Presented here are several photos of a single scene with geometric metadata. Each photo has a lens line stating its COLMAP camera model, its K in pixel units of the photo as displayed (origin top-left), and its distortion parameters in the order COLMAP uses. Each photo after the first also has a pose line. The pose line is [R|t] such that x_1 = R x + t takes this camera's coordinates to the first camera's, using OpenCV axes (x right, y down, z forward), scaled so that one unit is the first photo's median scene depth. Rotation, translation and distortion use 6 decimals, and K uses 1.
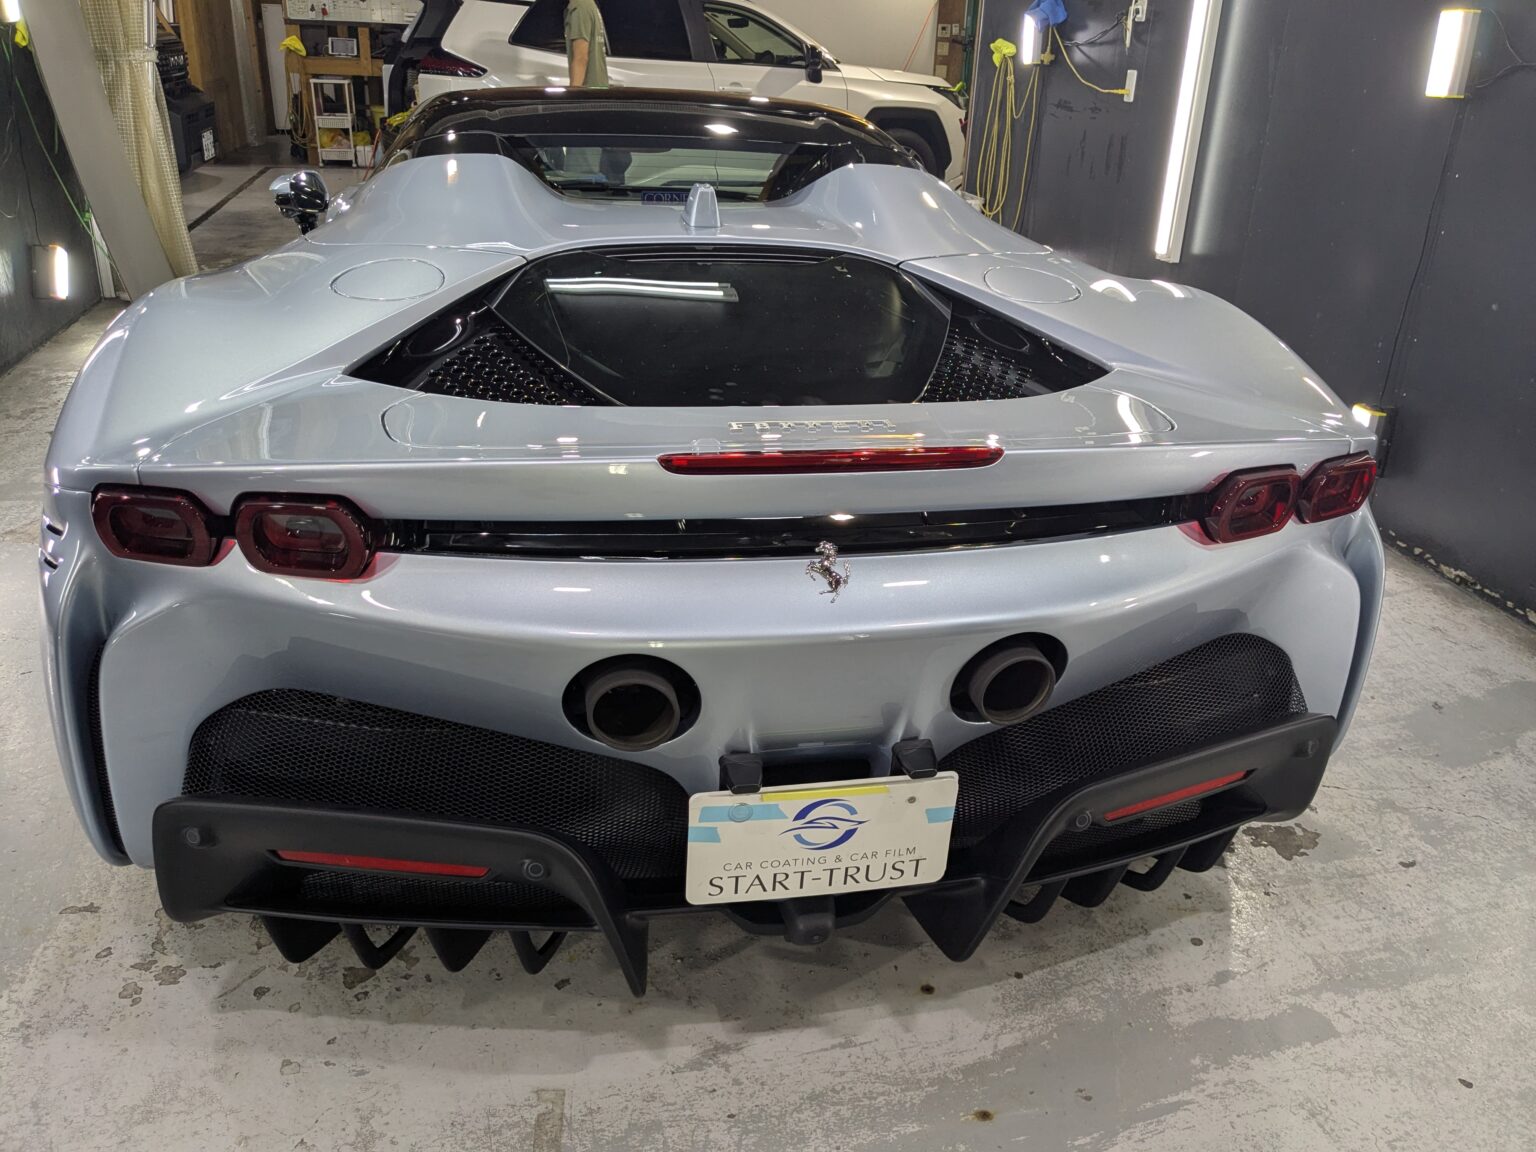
lens RADIAL K [[1222.2, 0, 767.9], [0, 1222.2, 562.2], [0, 0, 1]] dist [0.003613, -0.042323]
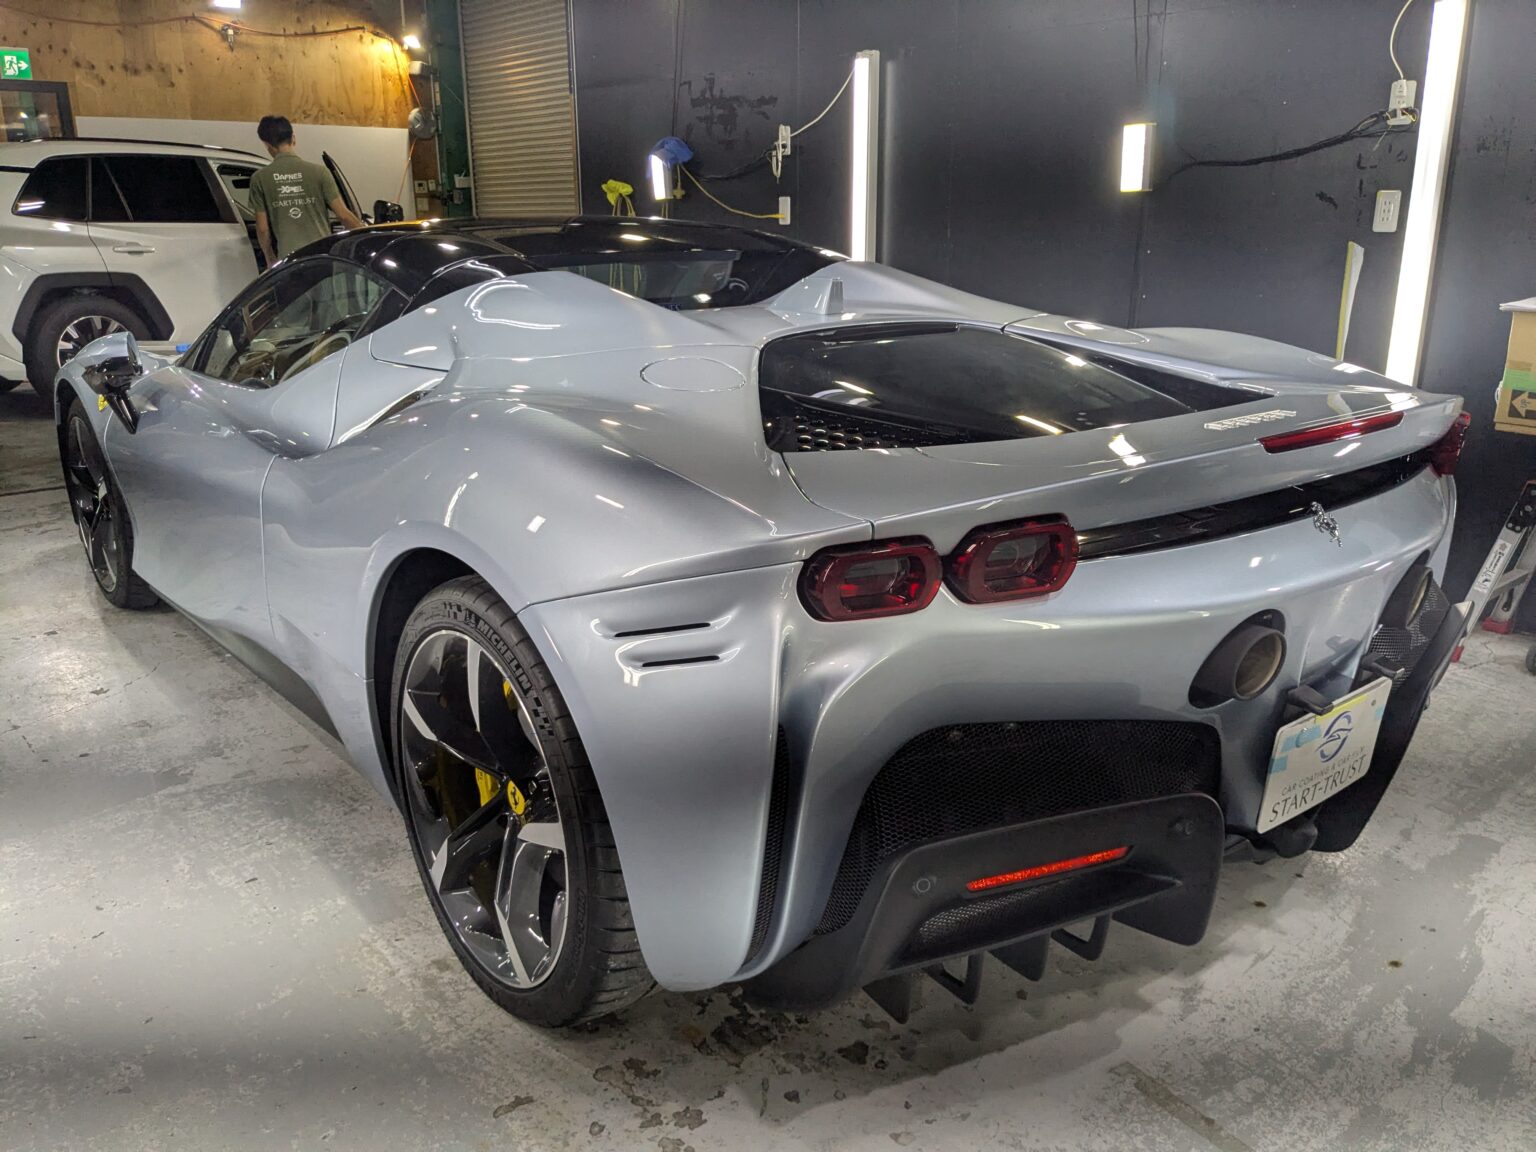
lens RADIAL K [[1222.2, 0, 770.9], [0, 1222.2, 585.7], [0, 0, 1]] dist [0.003613, -0.042323]
pose [[0.886244, -0.174191, 0.429219, -0.264110], [0.215645, 0.975217, -0.049485, 0.002072], [-0.409961, 0.136415, 0.901844, 0.031159]]
